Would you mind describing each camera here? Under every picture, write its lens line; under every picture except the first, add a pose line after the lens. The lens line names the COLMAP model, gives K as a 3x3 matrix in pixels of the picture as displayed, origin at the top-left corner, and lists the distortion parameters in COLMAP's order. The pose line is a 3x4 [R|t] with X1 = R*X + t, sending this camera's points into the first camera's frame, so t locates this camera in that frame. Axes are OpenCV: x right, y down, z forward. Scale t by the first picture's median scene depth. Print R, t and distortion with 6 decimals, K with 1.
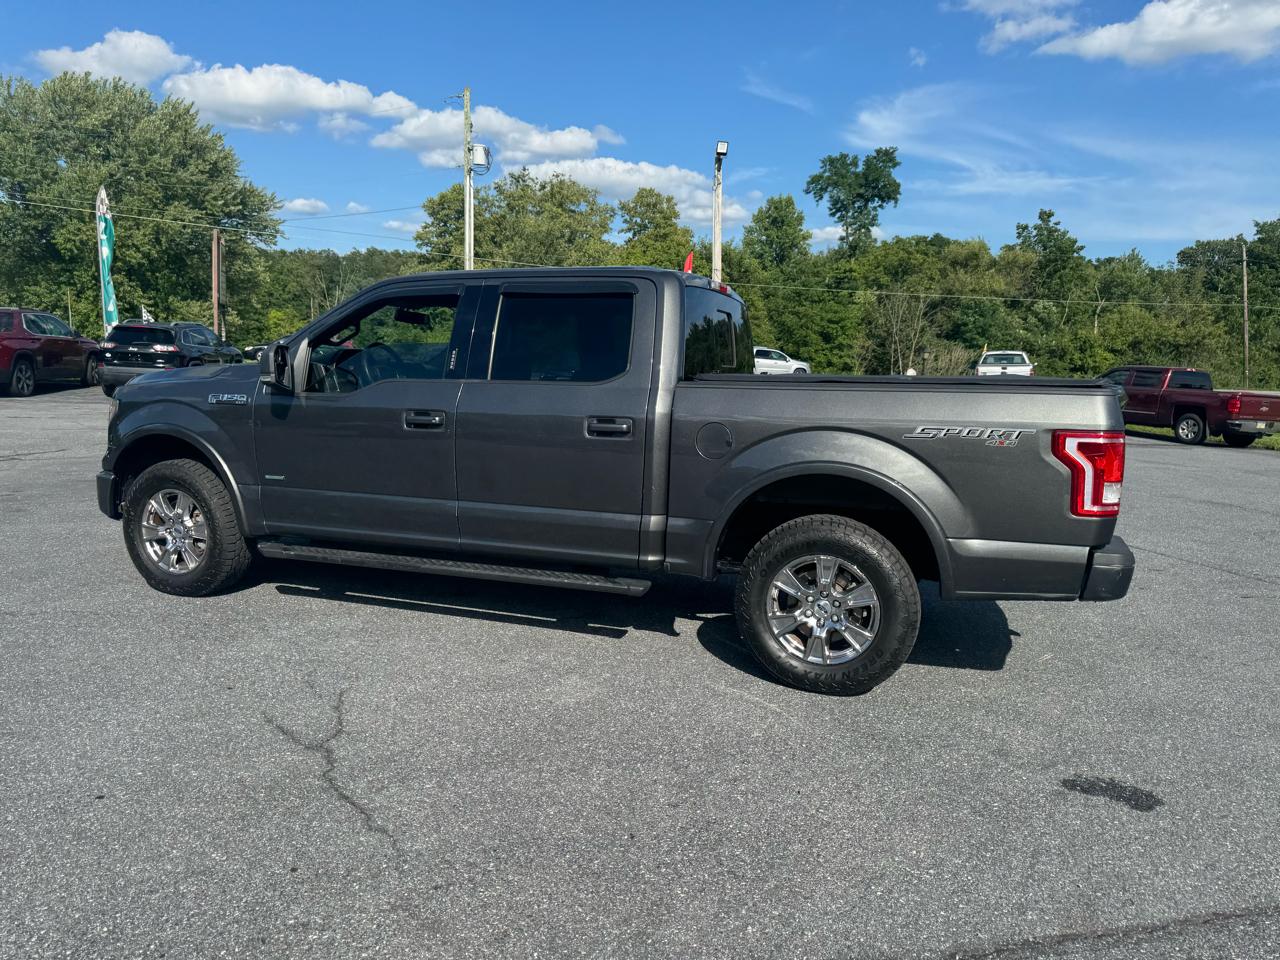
lens RADIAL K [[894.9, 0, 633.2], [0, 894.9, 488.1], [0, 0, 1]] dist [0.073884, -0.109503]
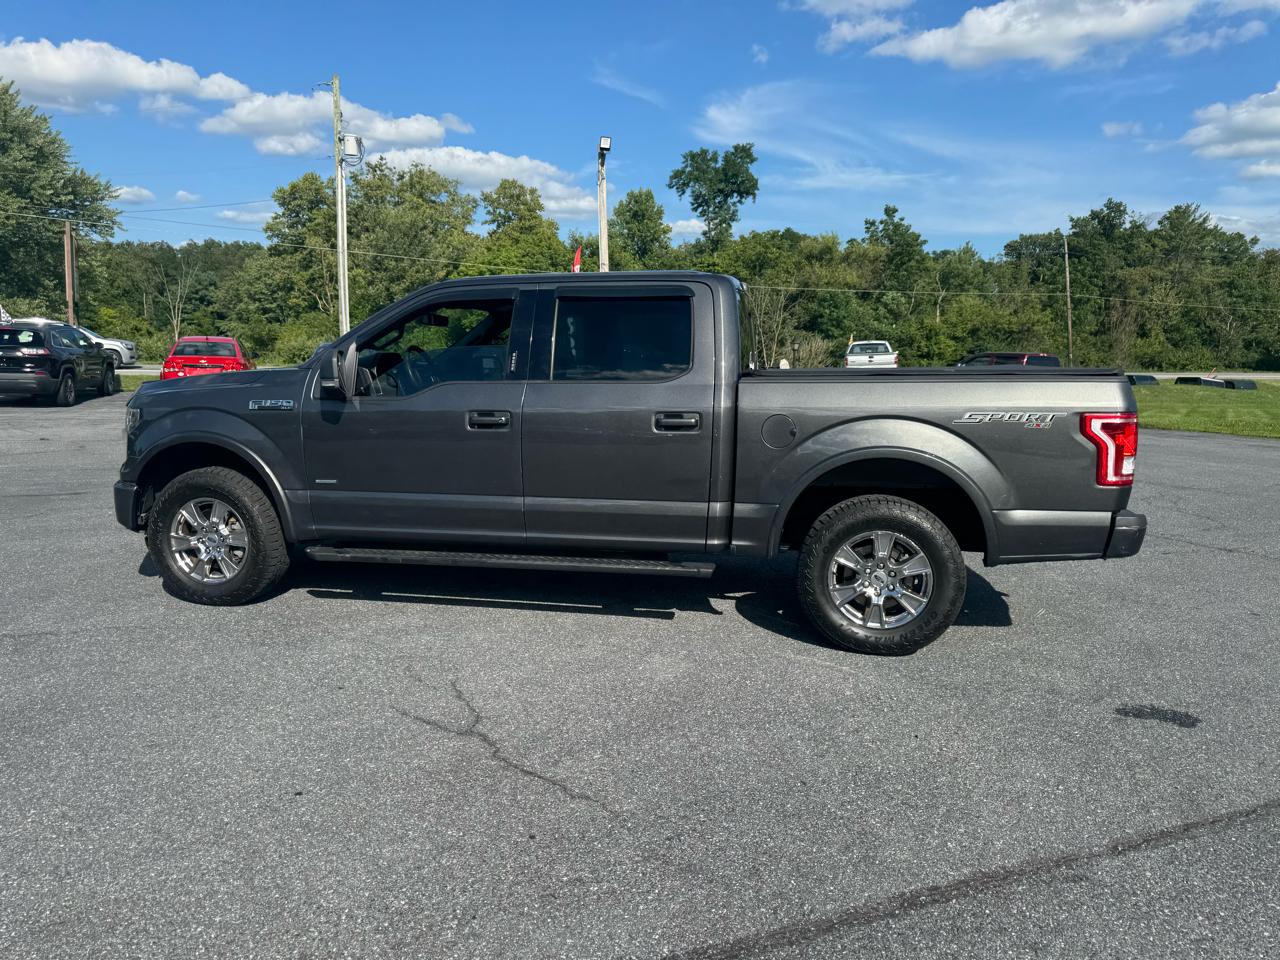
lens RADIAL K [[897.6, 0, 638.3], [0, 897.6, 486.8], [0, 0, 1]] dist [0.056485, -0.075811]
pose [[0.987325, -0.039805, 0.153636, -0.015910], [0.038800, 0.999202, 0.009535, -0.000159], [-0.153893, -0.003453, 0.988082, -0.003695]]
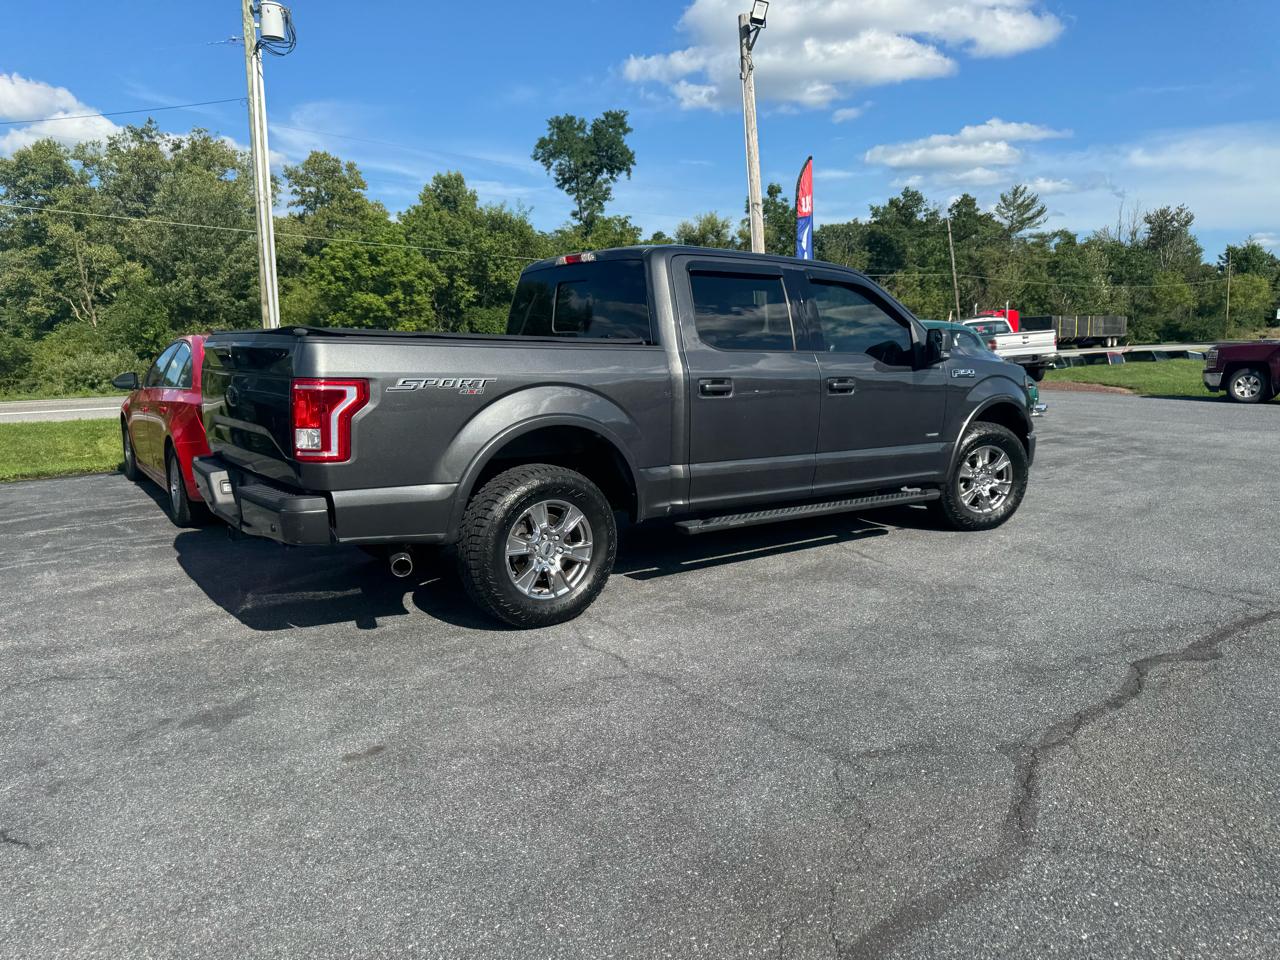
lens RADIAL K [[908.8, 0, 656.6], [0, 908.8, 484.4], [0, 0, 1]] dist [0.074743, -0.109048]
pose [[0.905828, -0.120051, 0.406281, -0.119410], [0.120576, 0.992404, 0.024413, -0.031709], [-0.406125, 0.026874, 0.913422, 0.198833]]
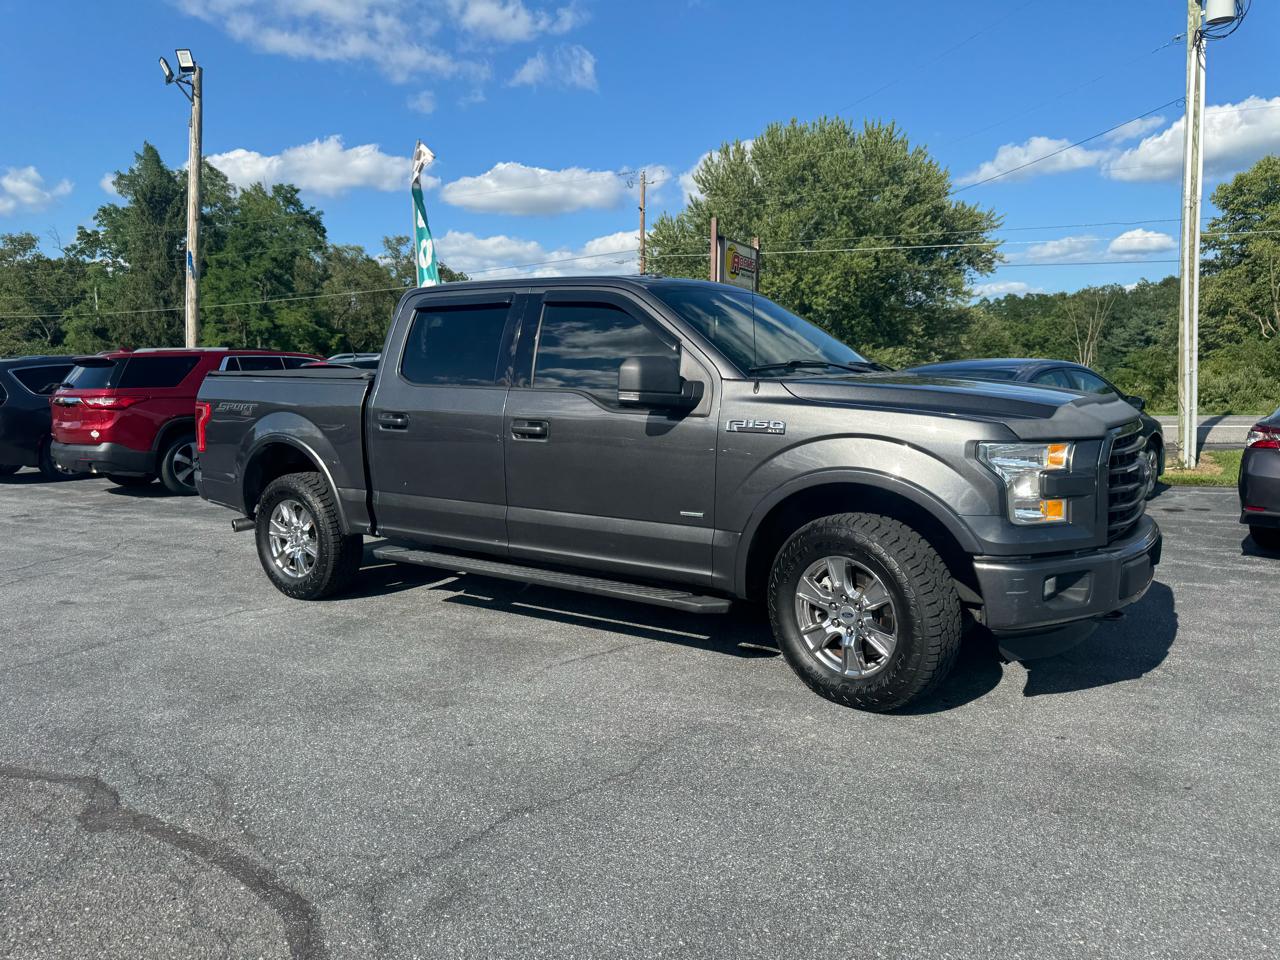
lens RADIAL K [[897.6, 0, 638.3], [0, 897.6, 486.8], [0, 0, 1]] dist [0.056485, -0.075811]
pose [[0.686870, 0.025707, -0.726326, -0.010095], [-0.066094, 0.997443, -0.027201, -0.031006], [0.723769, 0.066689, 0.686812, 0.229098]]
